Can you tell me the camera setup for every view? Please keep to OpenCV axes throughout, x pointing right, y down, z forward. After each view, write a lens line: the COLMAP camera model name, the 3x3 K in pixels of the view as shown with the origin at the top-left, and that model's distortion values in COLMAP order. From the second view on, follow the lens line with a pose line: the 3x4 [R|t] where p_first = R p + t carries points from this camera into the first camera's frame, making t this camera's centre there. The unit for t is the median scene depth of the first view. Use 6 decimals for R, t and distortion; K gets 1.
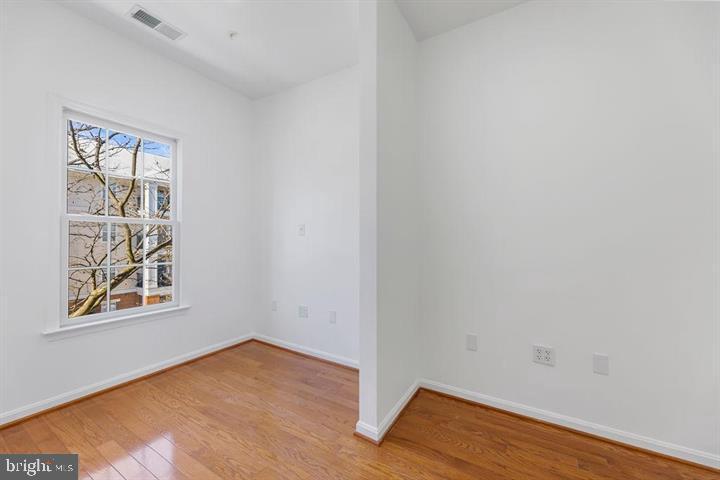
lens RADIAL K [[288.8, 0, 359.6], [0, 288.8, 238.7], [0, 0, 1]] dist [-0.000175, -0.000517]
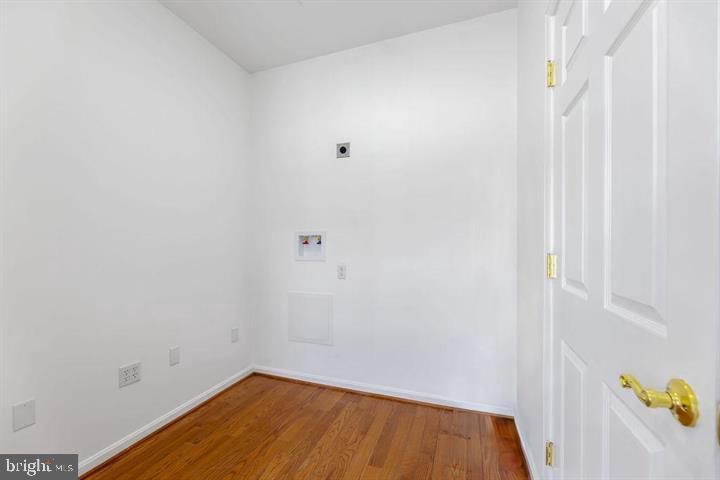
lens RADIAL K [[288.8, 0, 361.1], [0, 288.8, 243.6], [0, 0, 1]] dist [-0.000175, -0.000517]
pose [[-0.205995, 0.000273, 0.978553, -0.358876], [-0.002714, 0.999996, -0.000850, -0.011877], [-0.978549, -0.002831, -0.205993, 0.410372]]
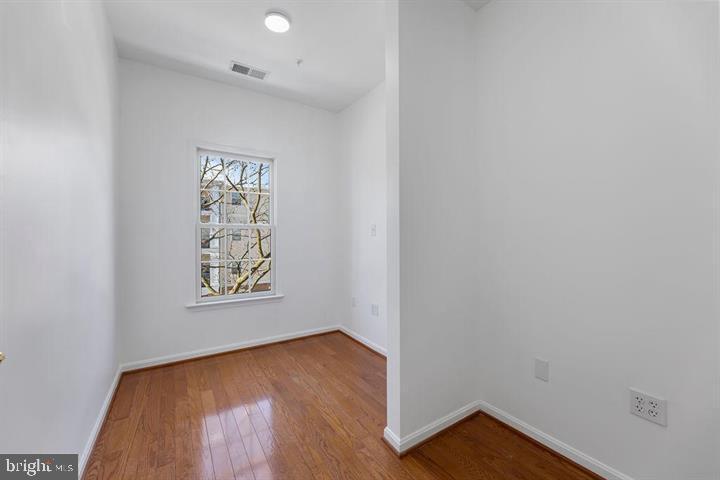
lens RADIAL K [[288.8, 0, 359.1], [0, 288.8, 238.3], [0, 0, 1]] dist [-0.000175, -0.000517]
pose [[0.898520, -0.007453, -0.438870, 0.282078], [0.008851, 0.999960, 0.001140, -0.005819], [0.438844, -0.004909, 0.898550, 0.070331]]
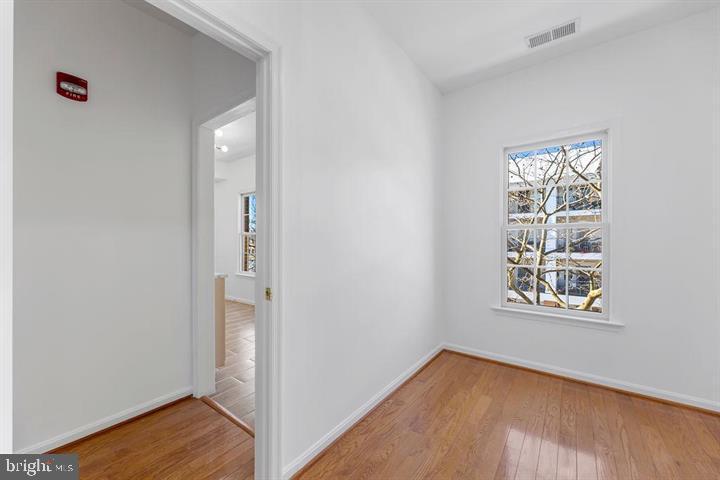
lens RADIAL K [[288.8, 0, 353.7], [0, 288.8, 241.0], [0, 0, 1]] dist [-0.000175, -0.000517]
pose [[-0.109930, -0.005789, -0.993922, 0.393458], [0.001547, 0.999981, -0.005996, -0.002233], [0.993938, -0.002196, -0.109919, 0.406888]]
